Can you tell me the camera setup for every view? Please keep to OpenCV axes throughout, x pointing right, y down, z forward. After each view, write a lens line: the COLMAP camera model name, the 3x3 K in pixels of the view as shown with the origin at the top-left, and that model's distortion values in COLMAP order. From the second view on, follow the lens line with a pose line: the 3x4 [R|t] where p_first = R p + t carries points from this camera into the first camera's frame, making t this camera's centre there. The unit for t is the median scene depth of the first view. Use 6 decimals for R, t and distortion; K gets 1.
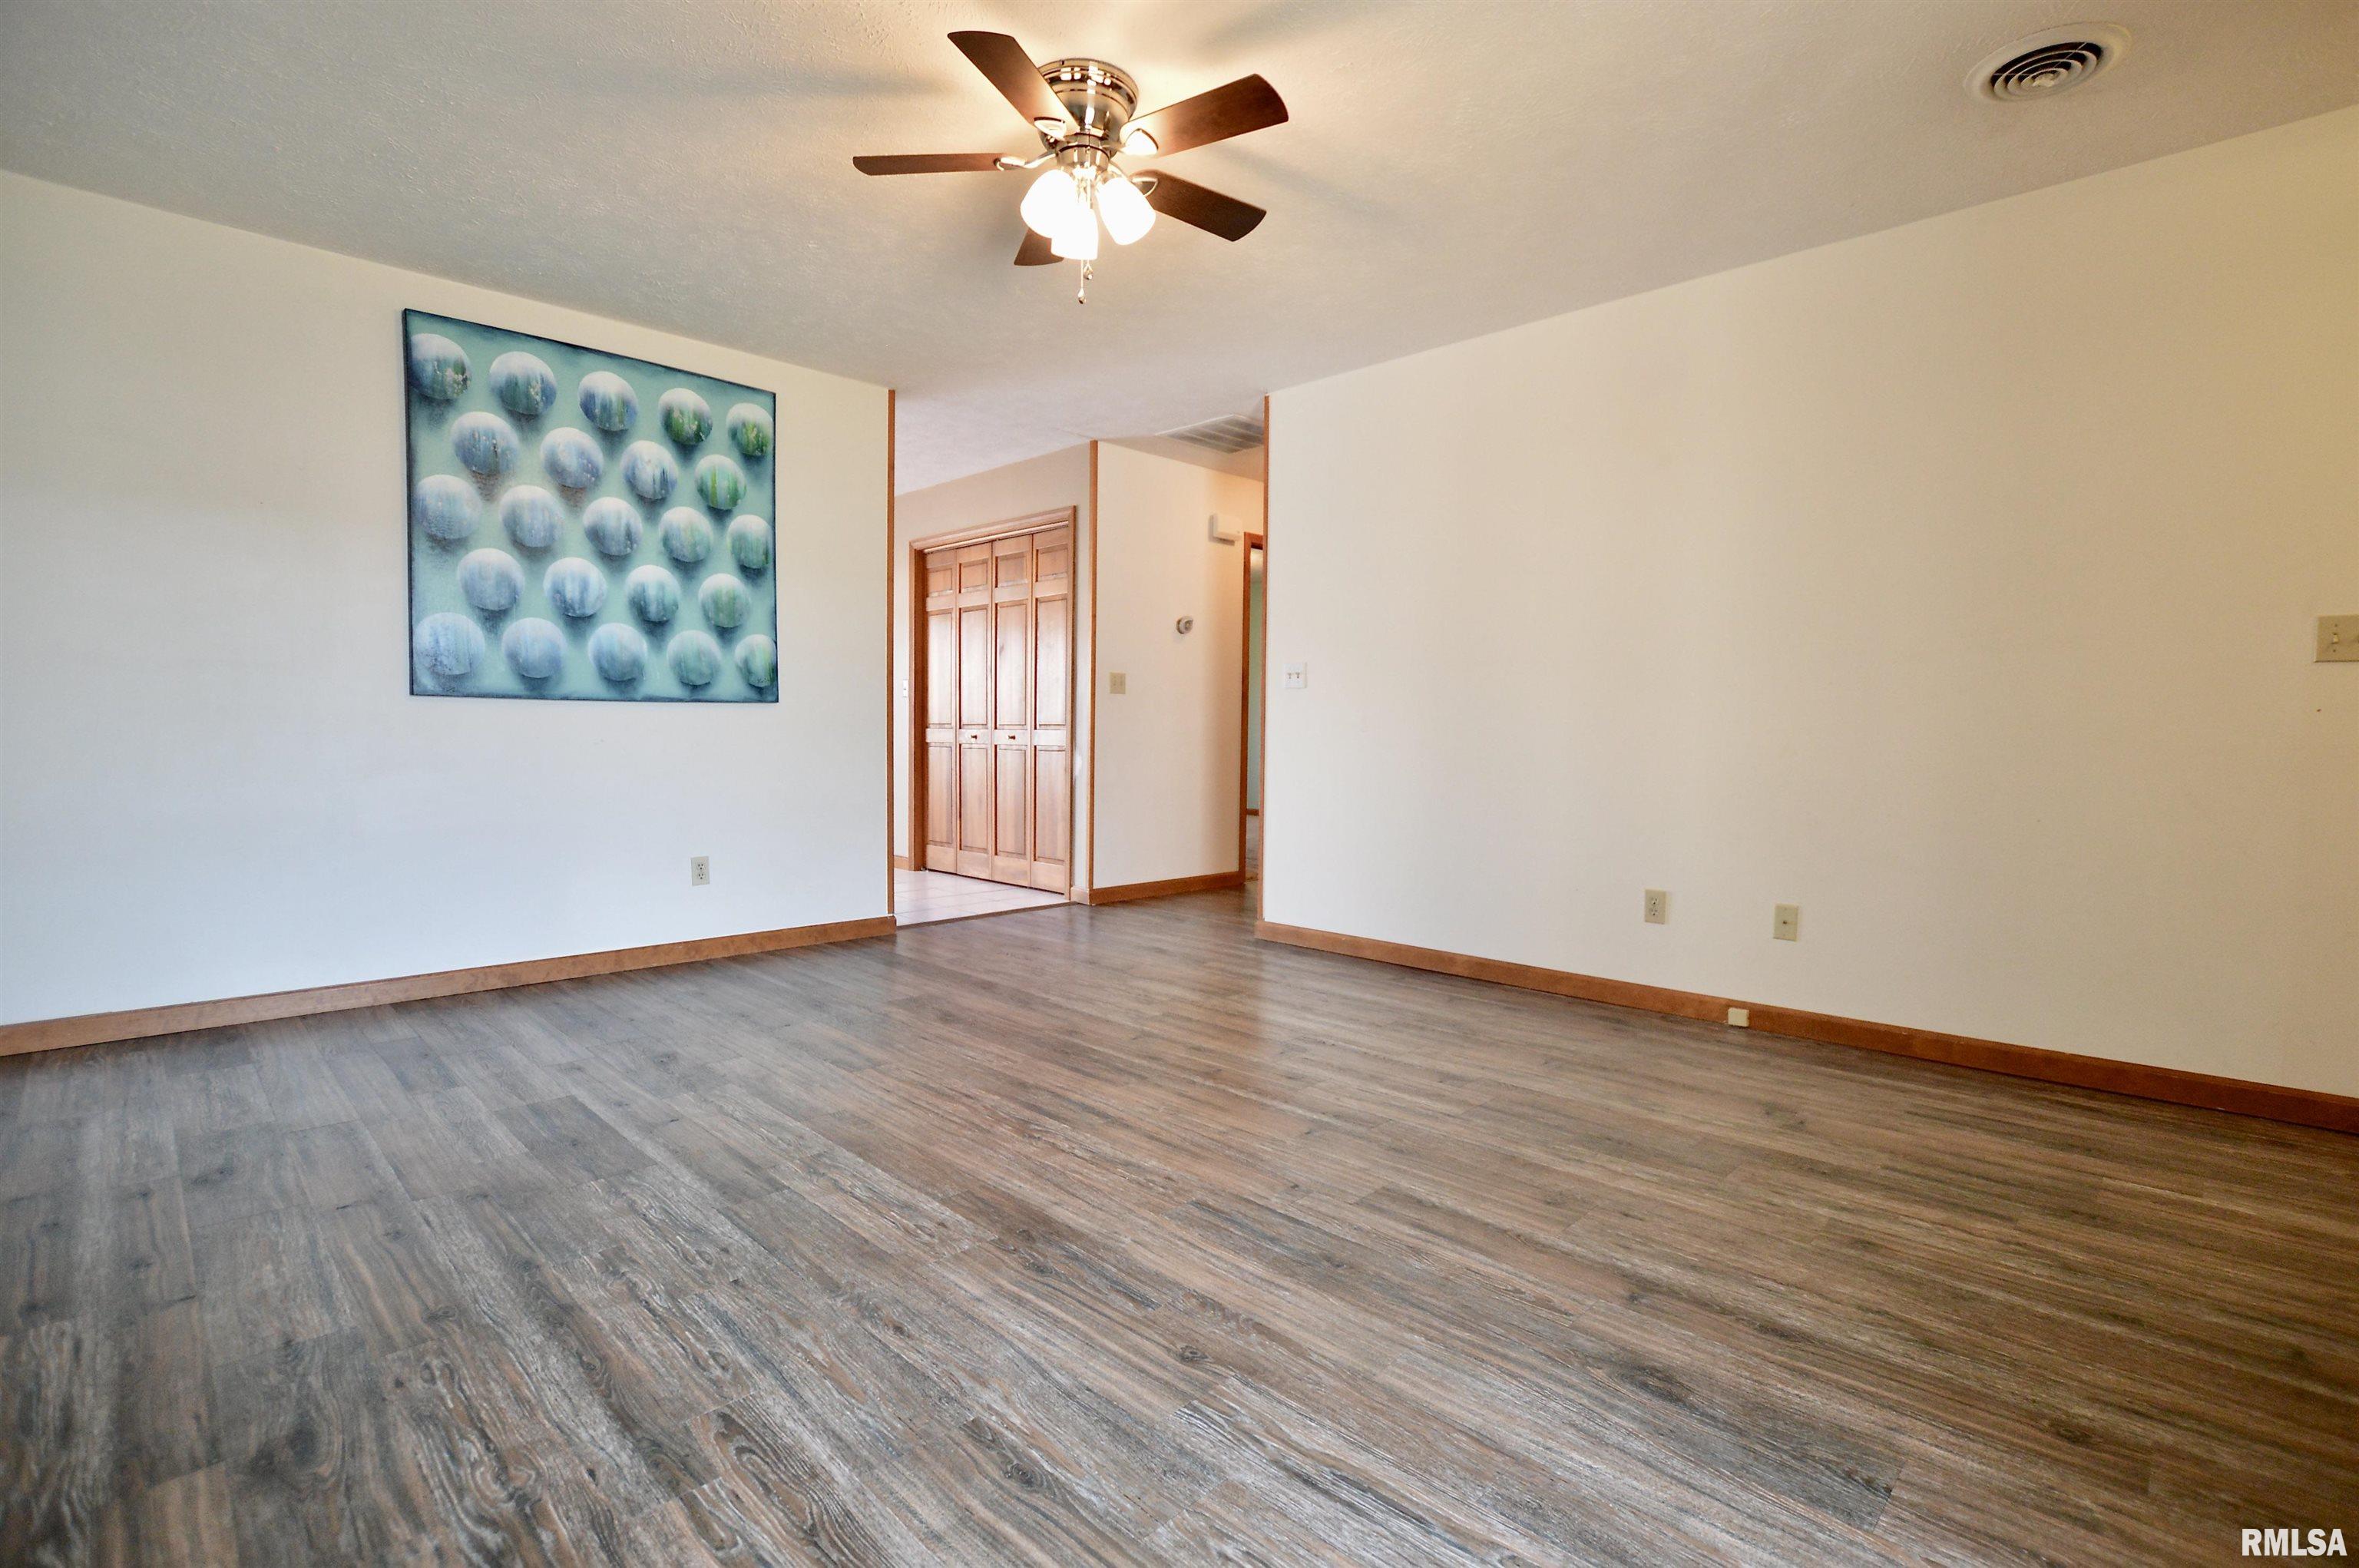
lens RADIAL K [[1078.8, 0, 1234.4], [0, 1078.8, 782.3], [0, 0, 1]] dist [-0.031218, 0.004979]
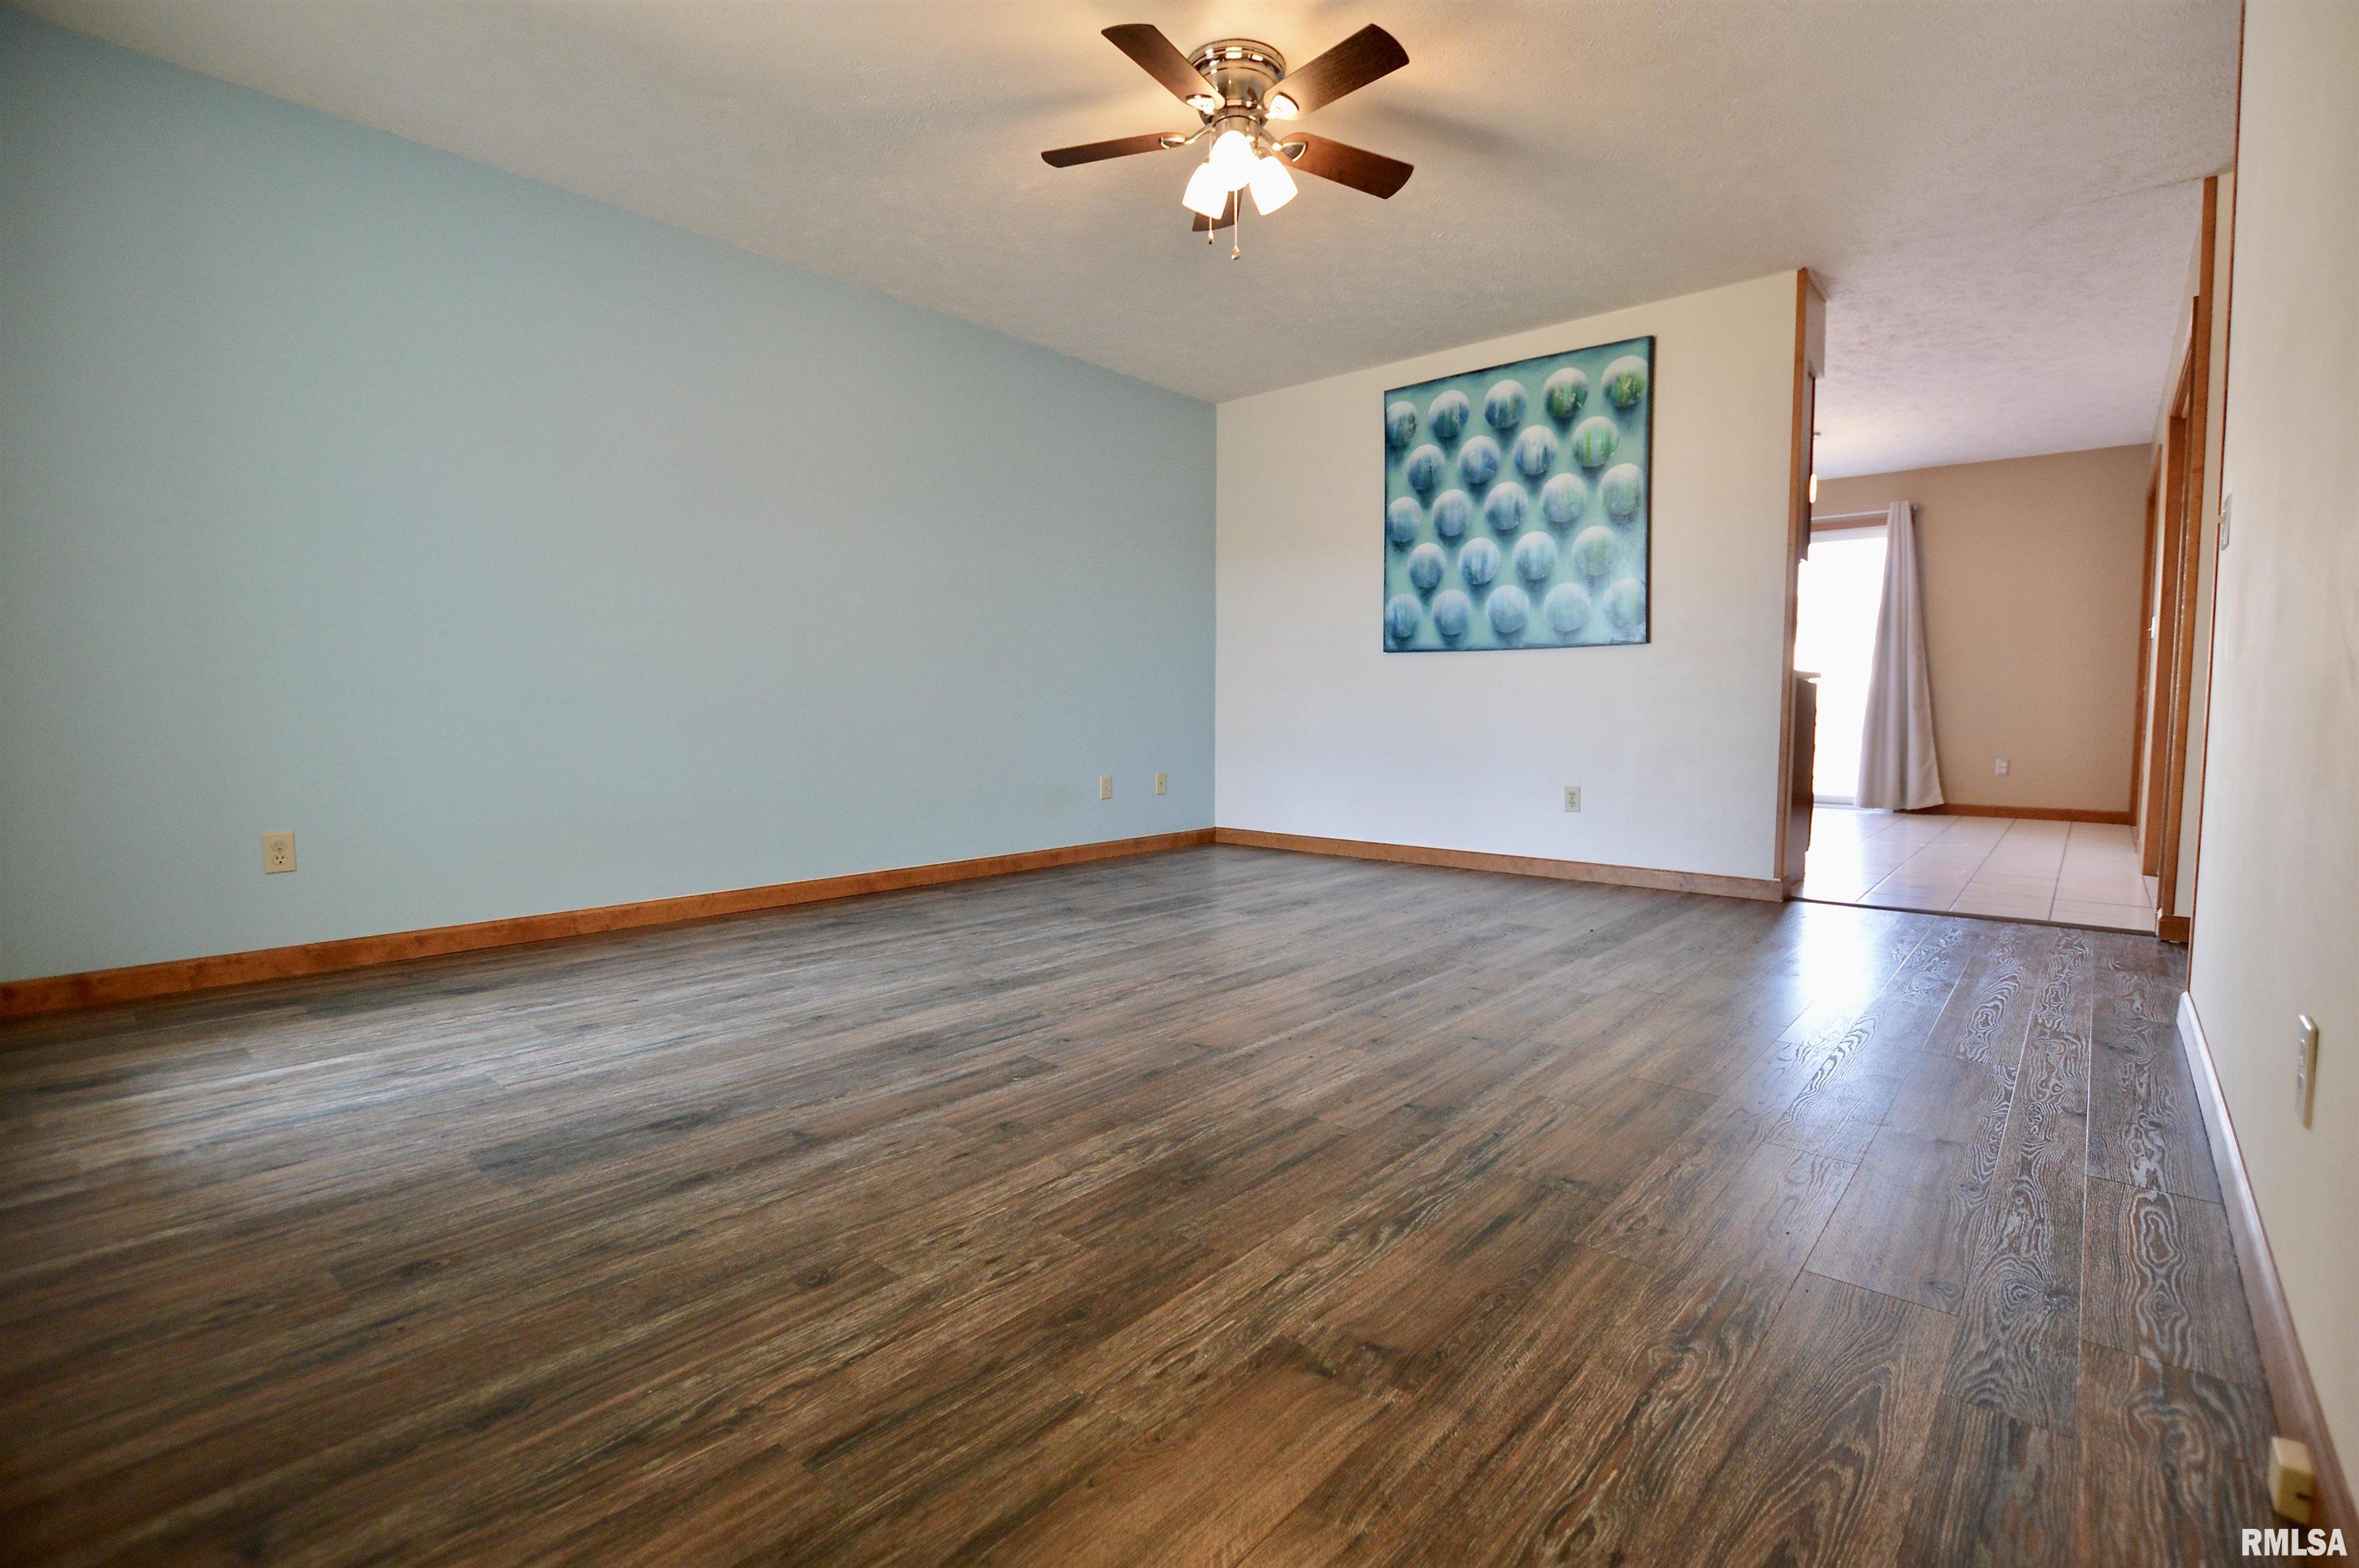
lens RADIAL K [[1078.8, 0, 1186.3], [0, 1078.8, 782.3], [0, 0, 1]] dist [-0.031218, 0.004979]
pose [[0.038965, 0.058320, -0.997537, 0.845821], [-0.050250, 0.997147, 0.056334, 0.031771], [0.997976, 0.047931, 0.041785, 0.781842]]
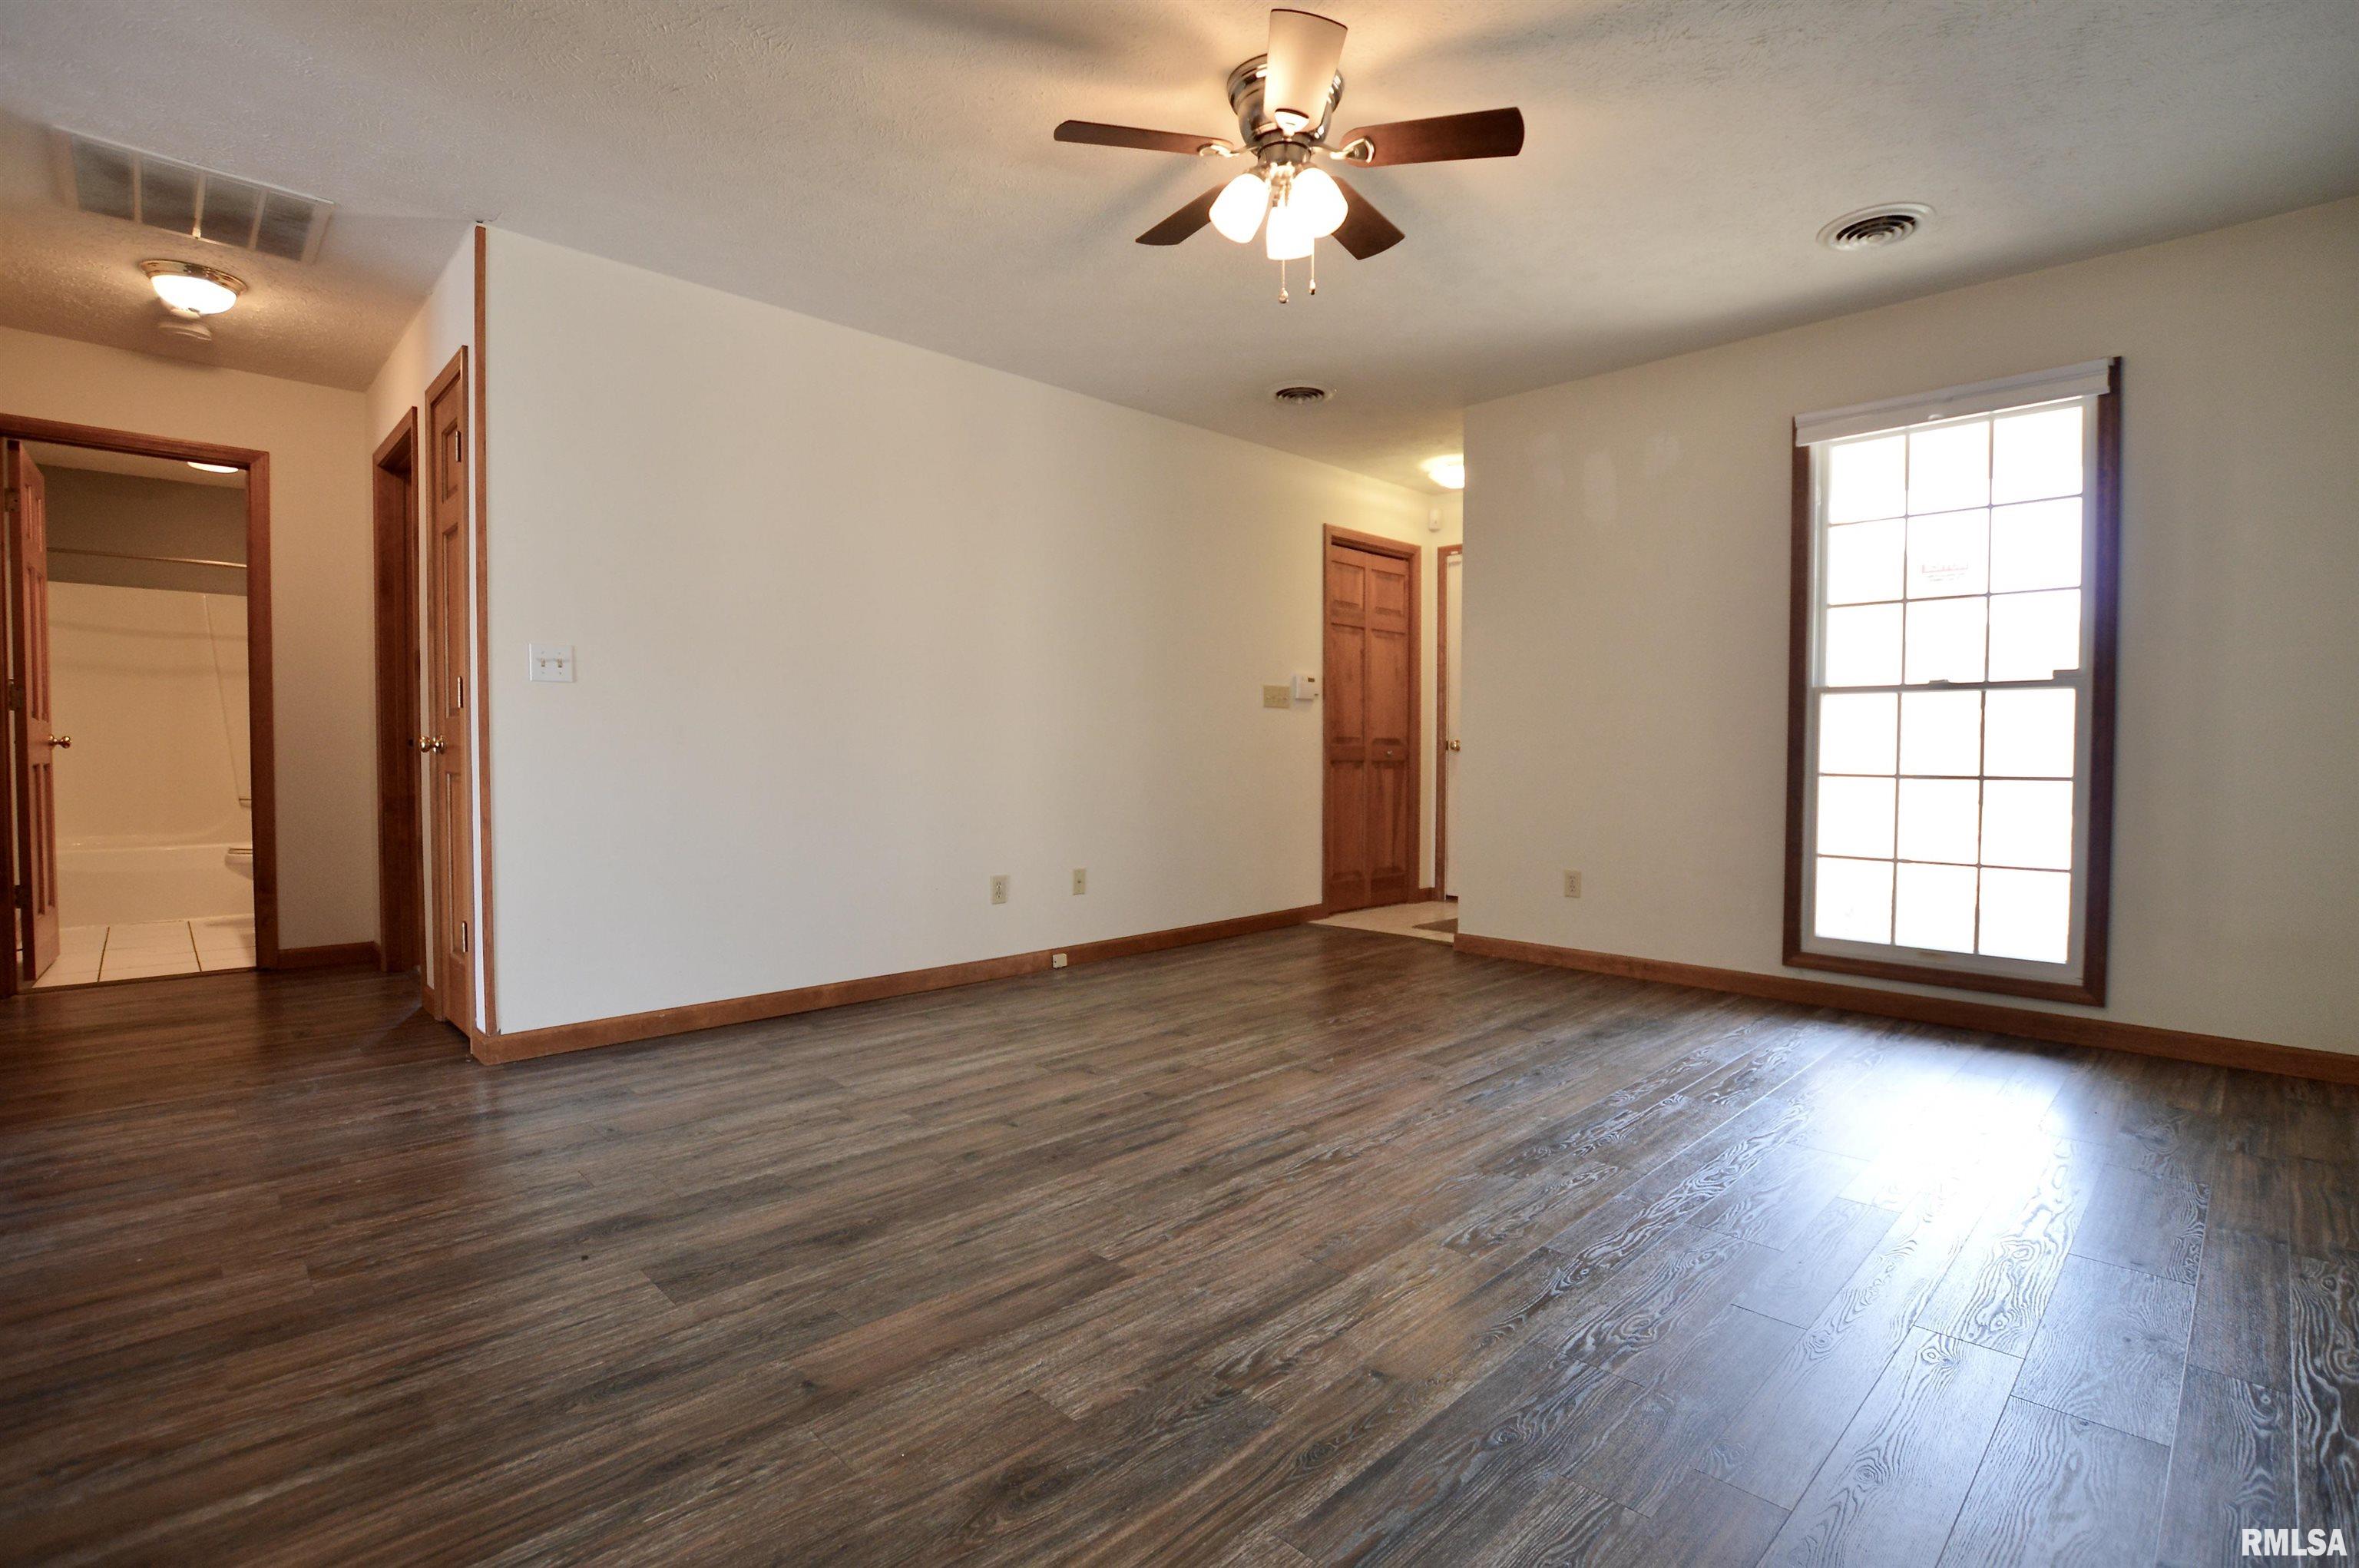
lens RADIAL K [[1078.8, 0, 1174.0], [0, 1078.8, 790.8], [0, 0, 1]] dist [-0.031218, 0.004979]
pose [[0.053964, -0.048443, 0.997367, -0.958466], [0.046637, 0.997855, 0.045943, -0.048237], [-0.997453, 0.044035, 0.056108, 0.899021]]
